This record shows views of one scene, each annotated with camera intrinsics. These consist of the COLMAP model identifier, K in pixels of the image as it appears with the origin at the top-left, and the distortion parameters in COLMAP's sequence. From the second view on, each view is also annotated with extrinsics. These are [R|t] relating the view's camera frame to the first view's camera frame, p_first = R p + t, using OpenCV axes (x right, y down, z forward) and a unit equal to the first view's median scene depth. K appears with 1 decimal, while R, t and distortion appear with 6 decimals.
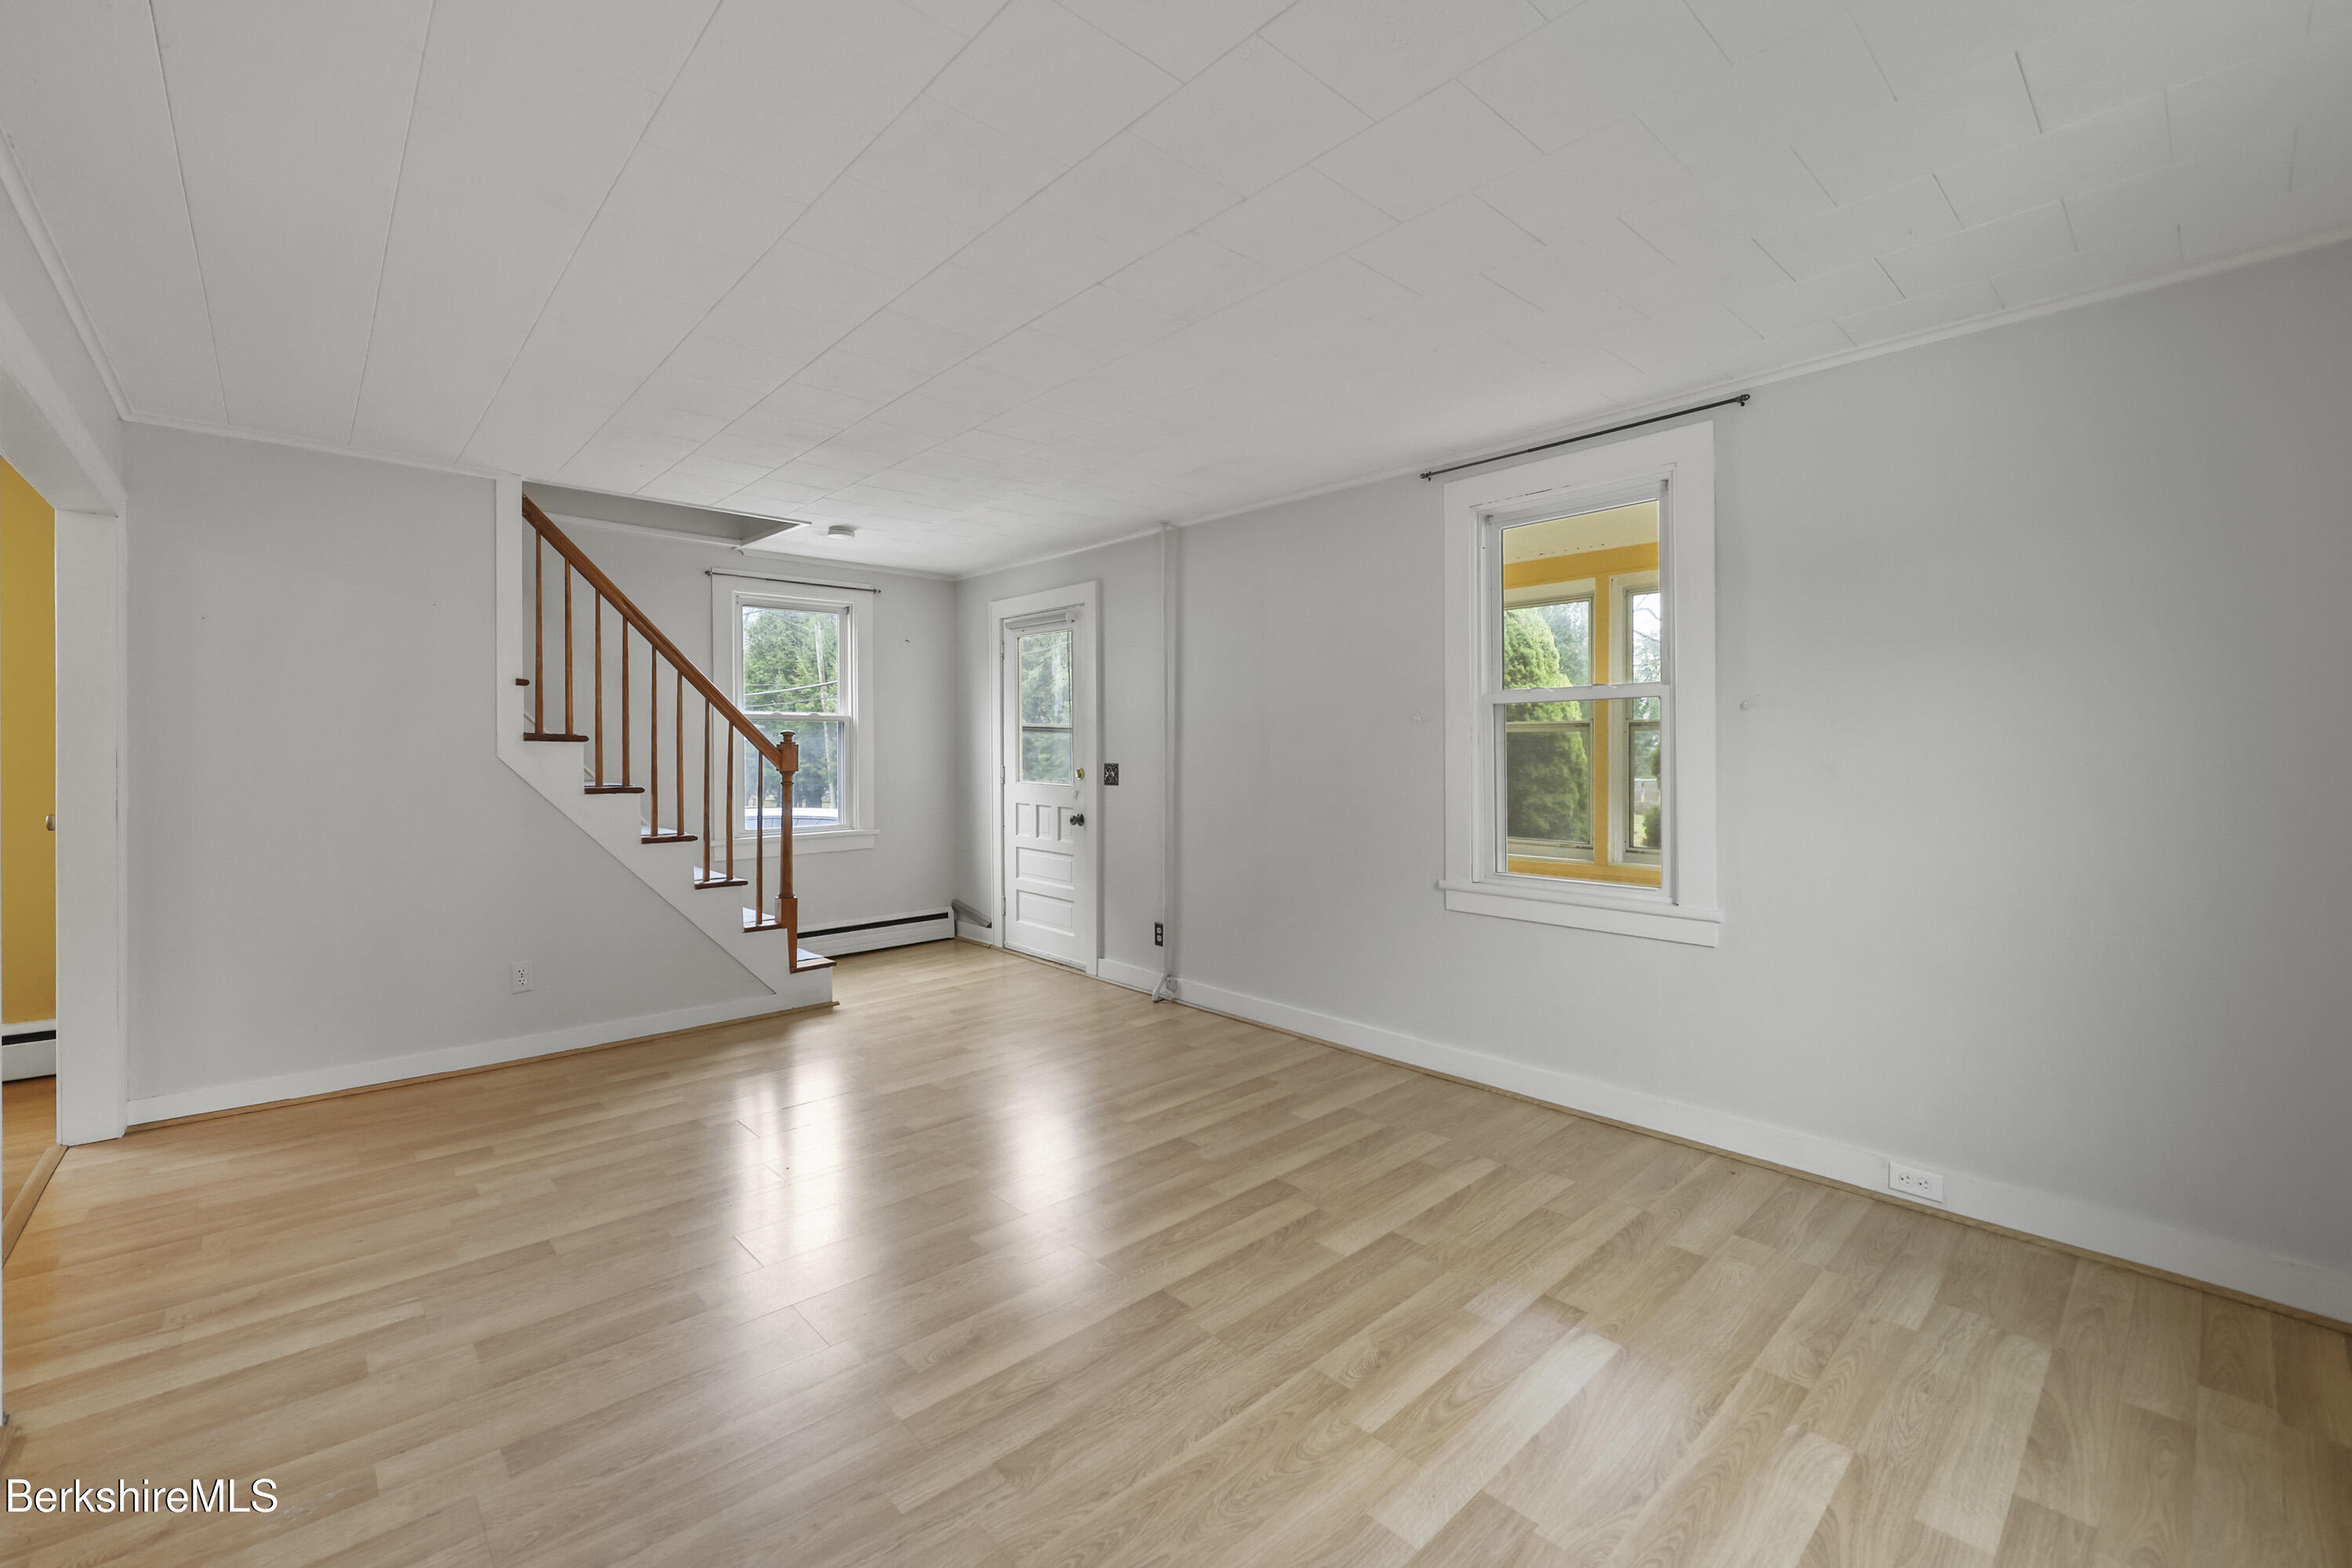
lens RADIAL K [[978.6, 0, 1169.6], [0, 978.6, 774.6], [0, 0, 1]] dist [-0.000340, 0.000017]
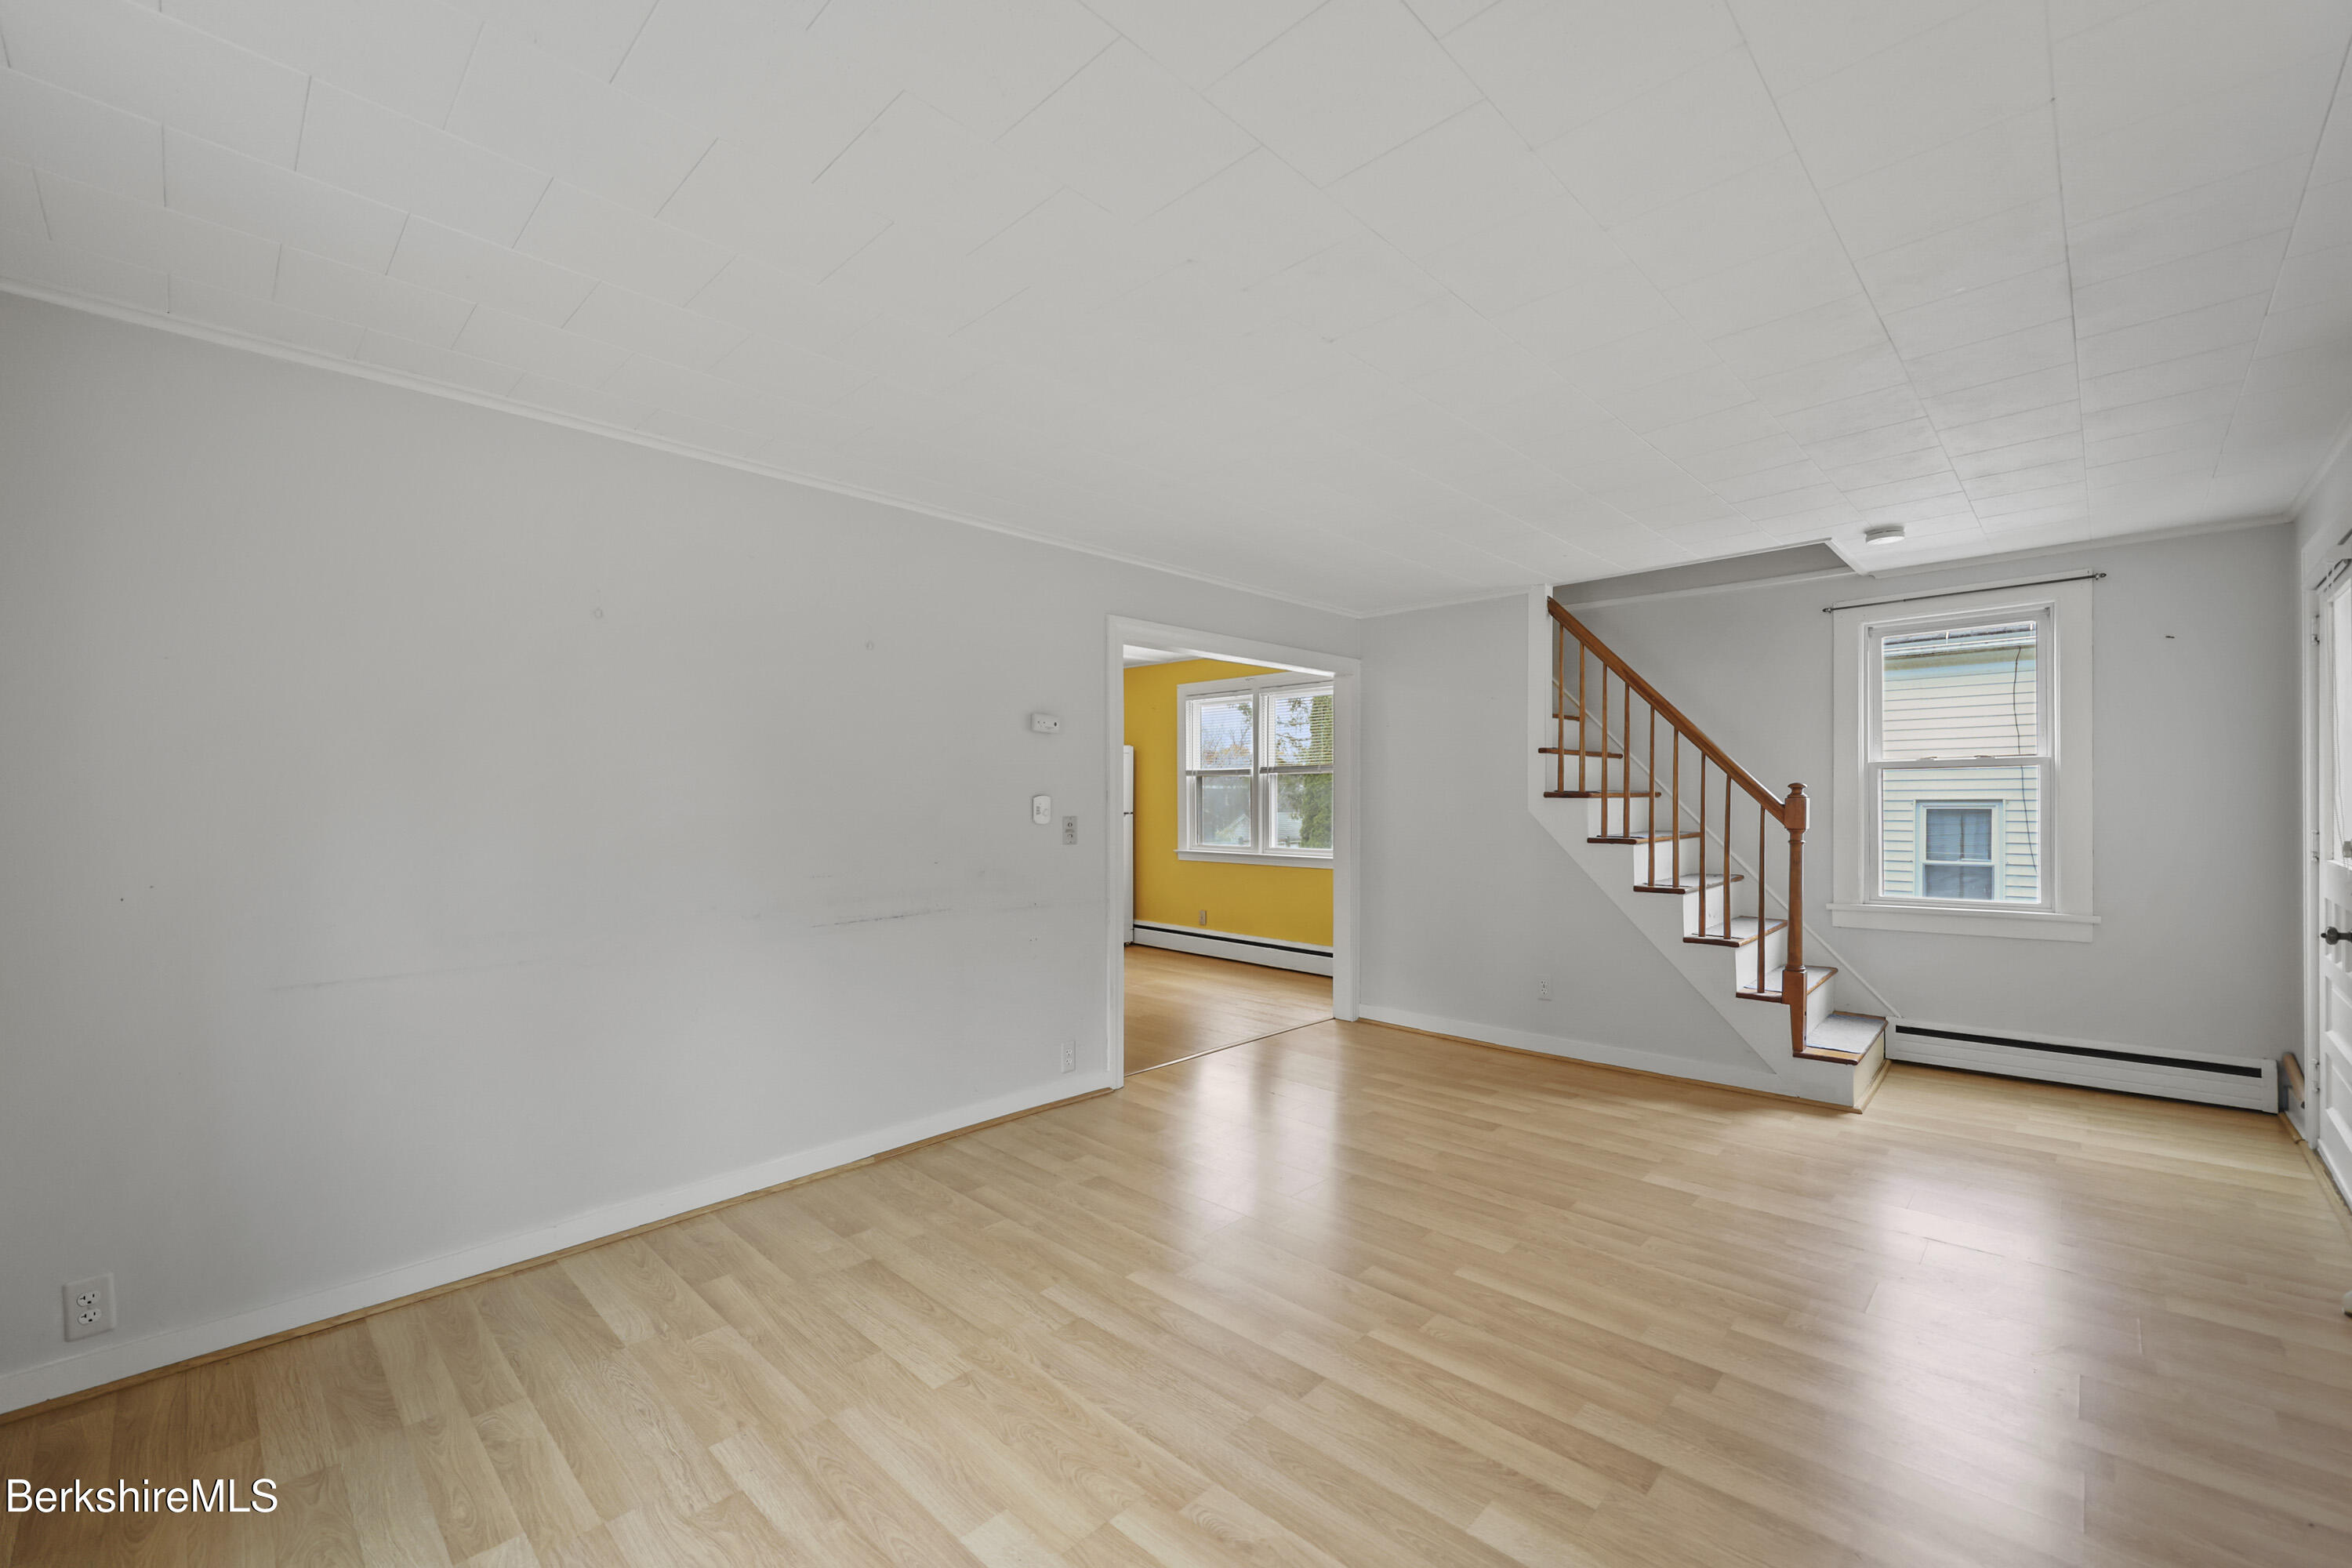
lens RADIAL K [[957.7, 0, 1177.1], [0, 957.7, 839.5], [0, 0, 1]] dist [-0.002248, -0.000175]
pose [[0.059987, 0.038704, -0.997449, 0.633607], [-0.021598, 0.999064, 0.037467, -0.020197], [0.997965, 0.019295, 0.060767, 0.561266]]
